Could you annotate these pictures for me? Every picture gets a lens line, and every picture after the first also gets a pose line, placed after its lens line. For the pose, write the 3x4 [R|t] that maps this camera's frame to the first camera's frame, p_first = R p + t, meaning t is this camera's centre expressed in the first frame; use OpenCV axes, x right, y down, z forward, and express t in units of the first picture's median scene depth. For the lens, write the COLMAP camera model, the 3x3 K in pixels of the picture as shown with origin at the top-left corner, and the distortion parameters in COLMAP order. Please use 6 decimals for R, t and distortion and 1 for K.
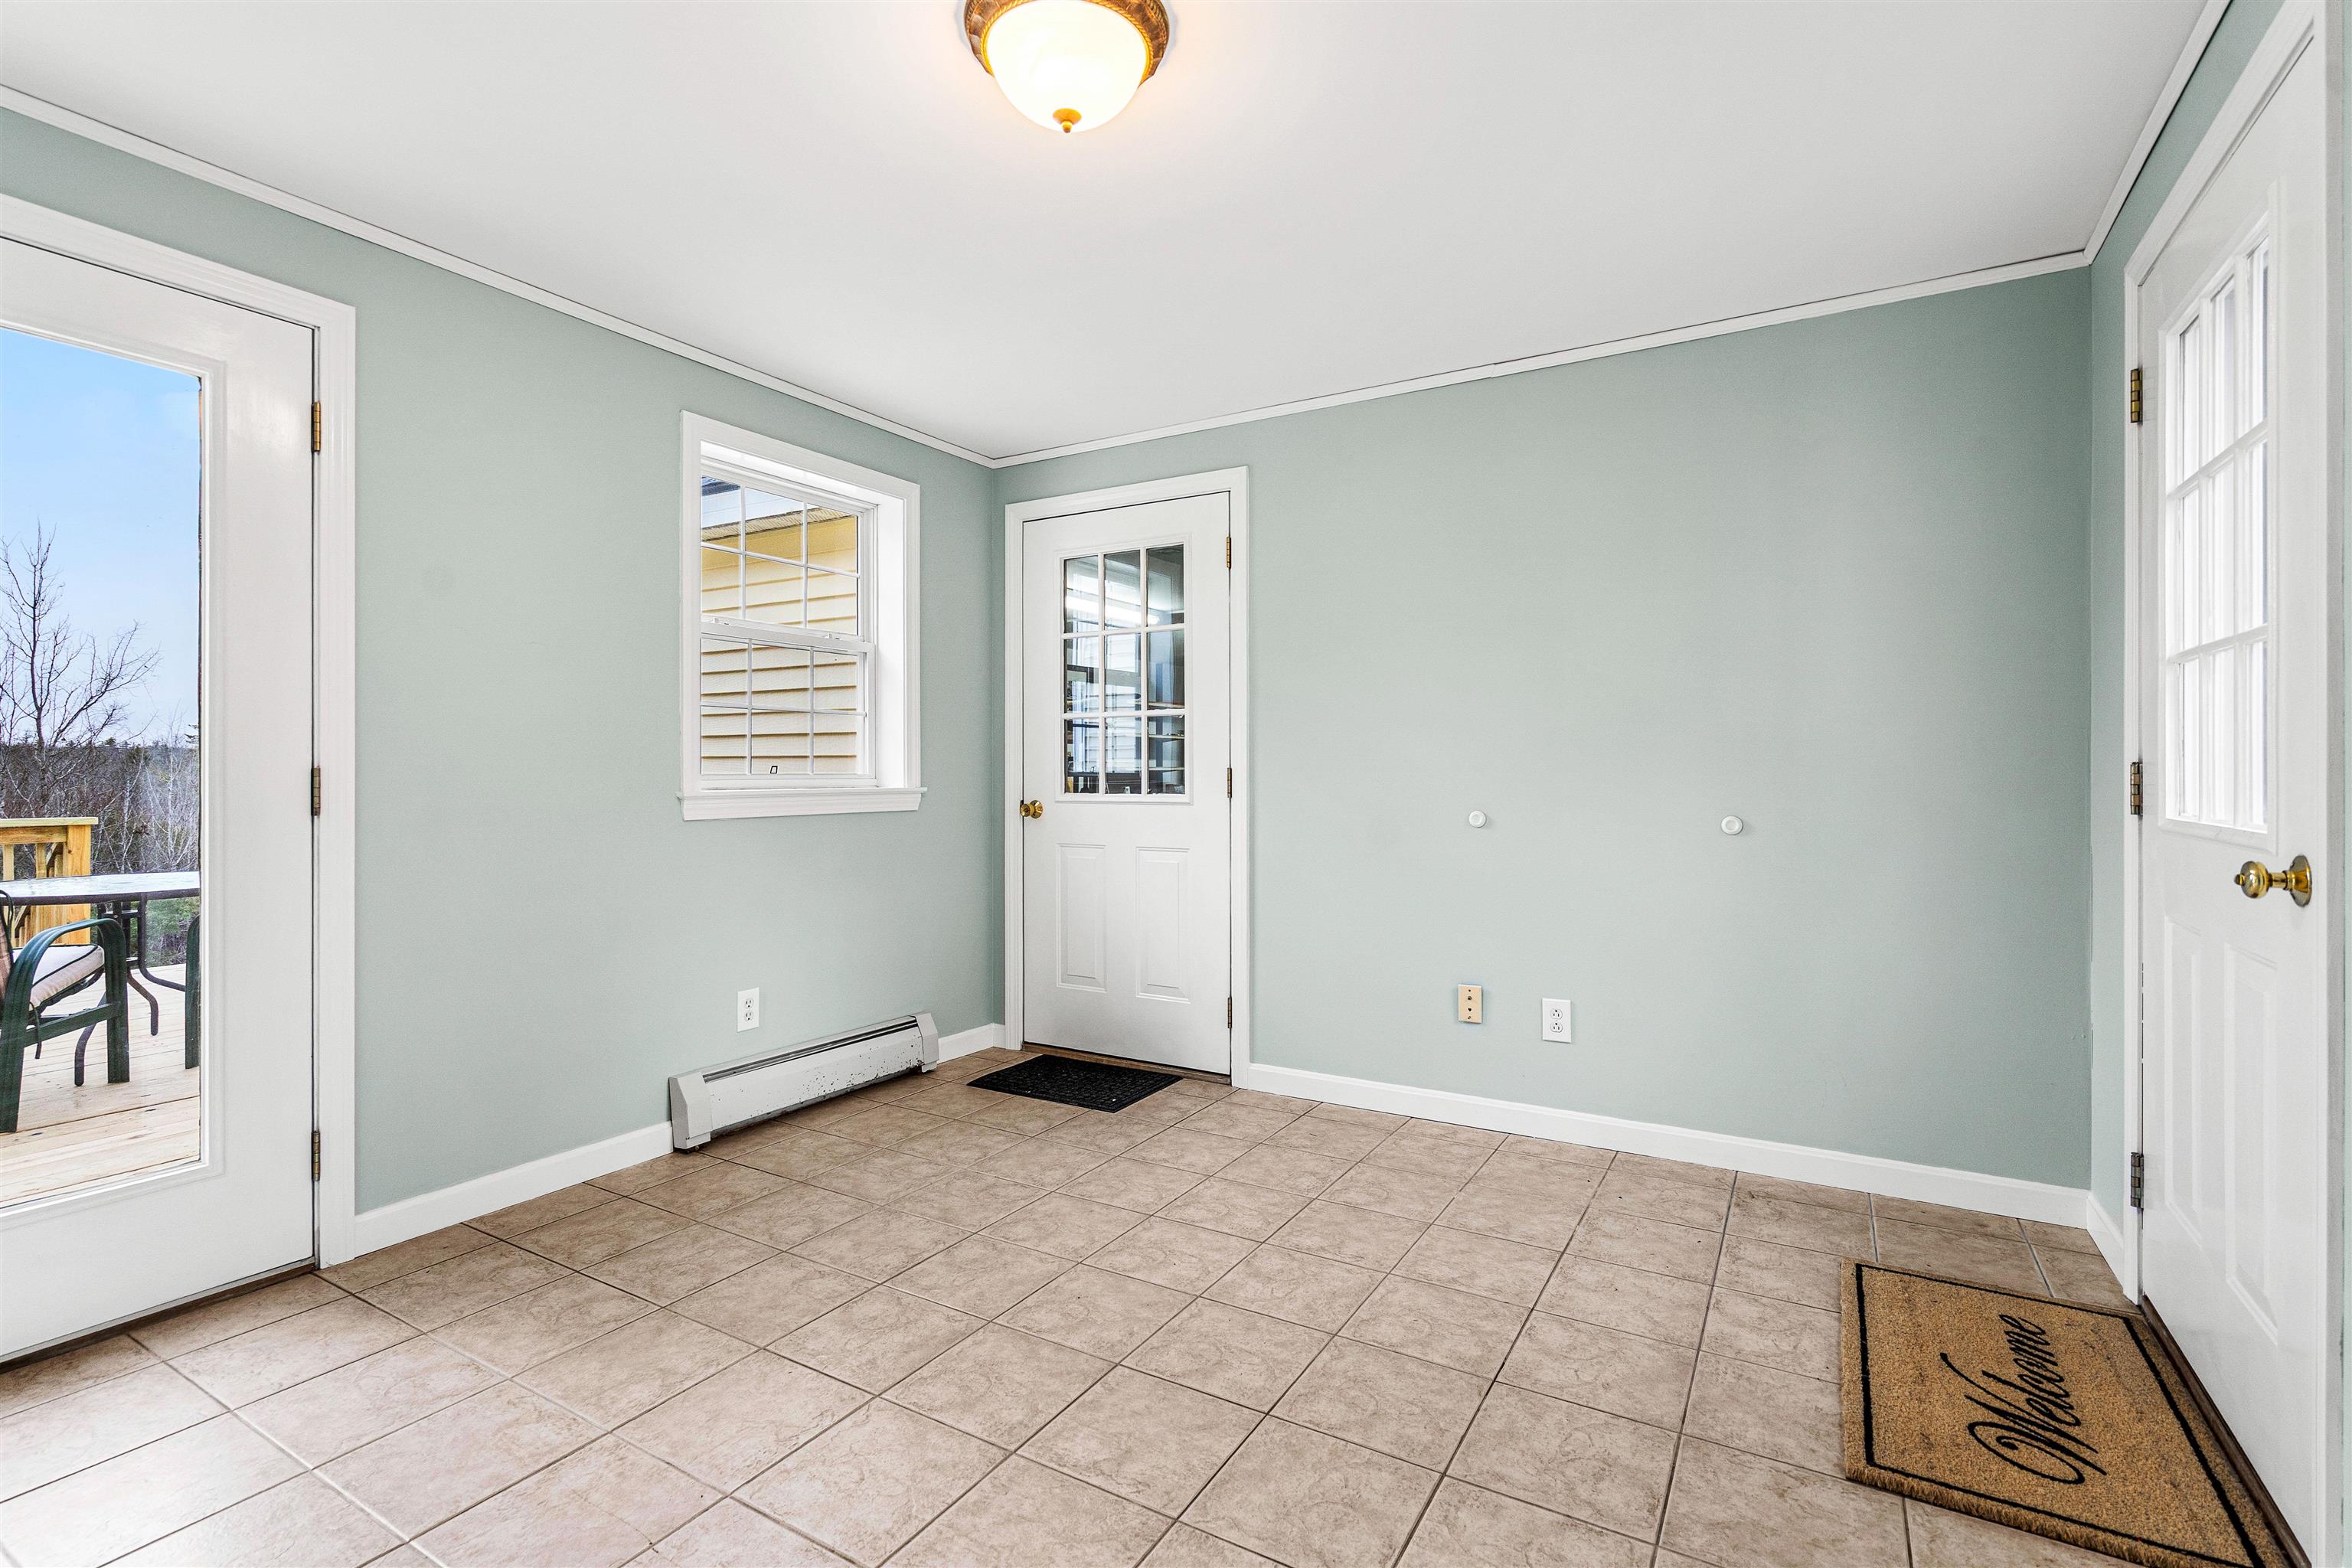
lens RADIAL K [[1078.7, 0, 1169.2], [0, 1078.7, 773.4], [0, 0, 1]] dist [-0.000493, 0.000020]
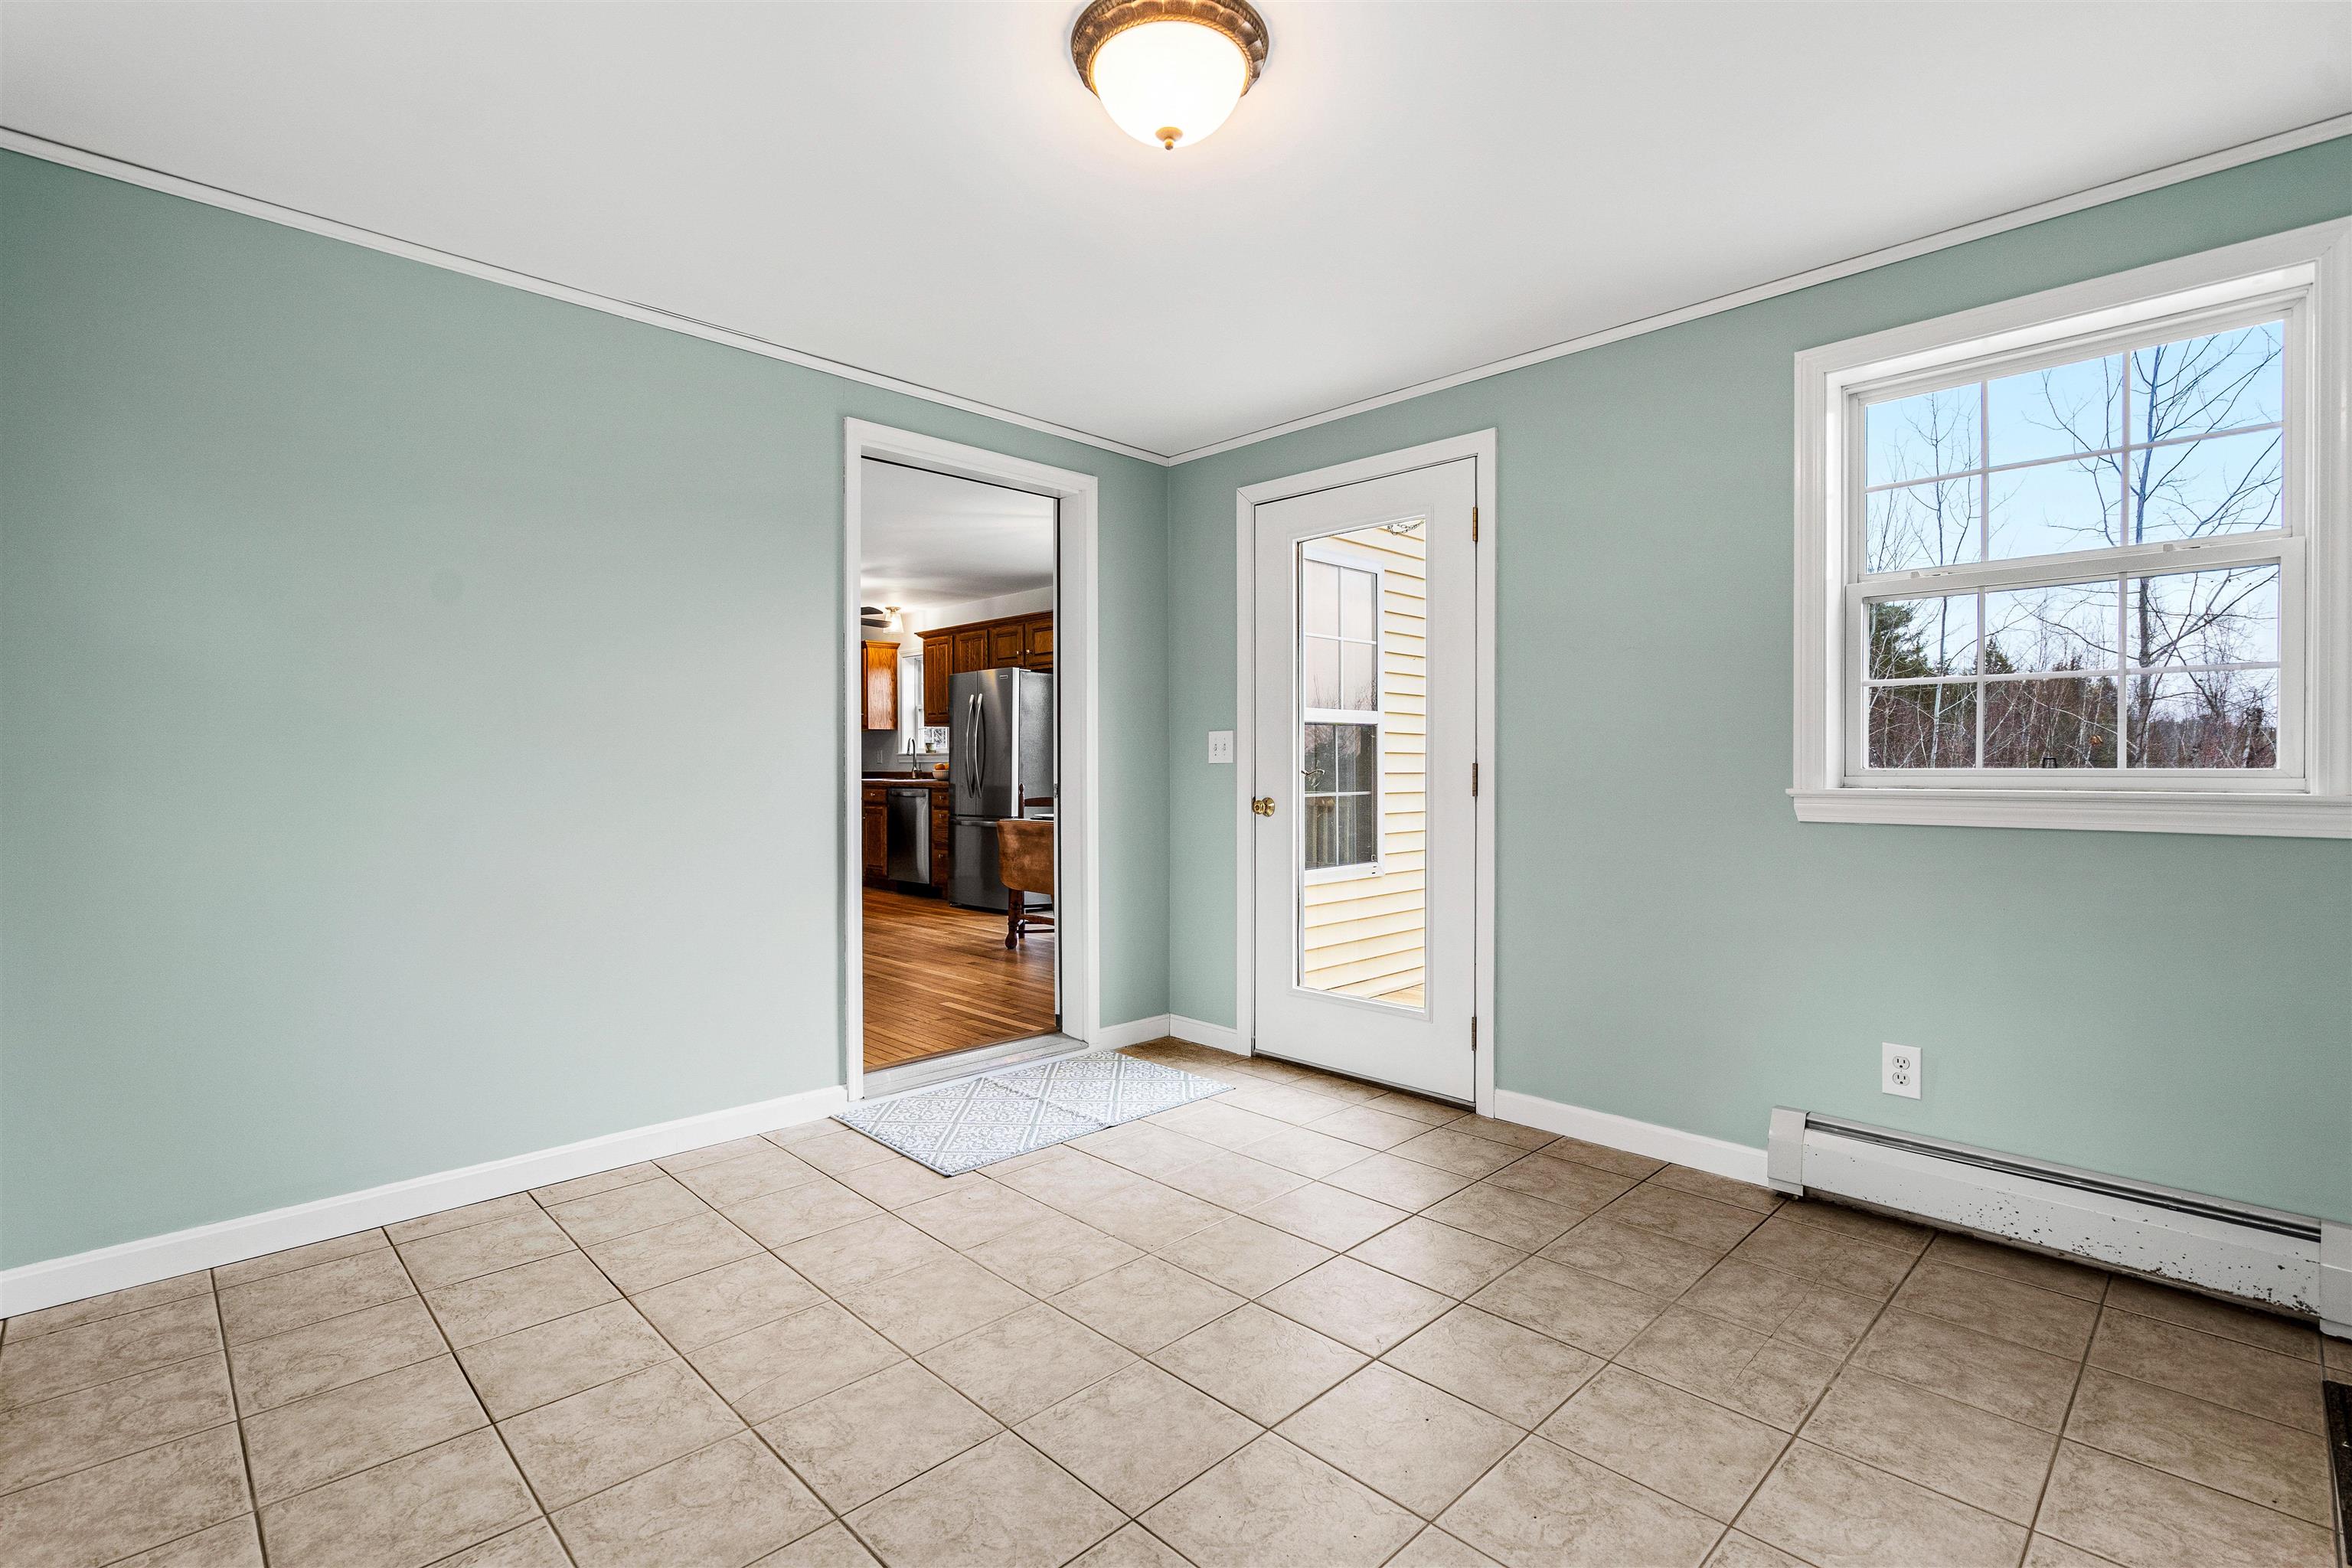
lens RADIAL K [[1078.7, 0, 1169.2], [0, 1078.7, 773.4], [0, 0, 1]] dist [-0.000493, 0.000020]
pose [[-0.249661, 0.005780, -0.968316, 0.594422], [-0.000082, 0.999982, 0.005990, -0.001525], [0.968333, 0.001575, -0.249656, 0.812444]]
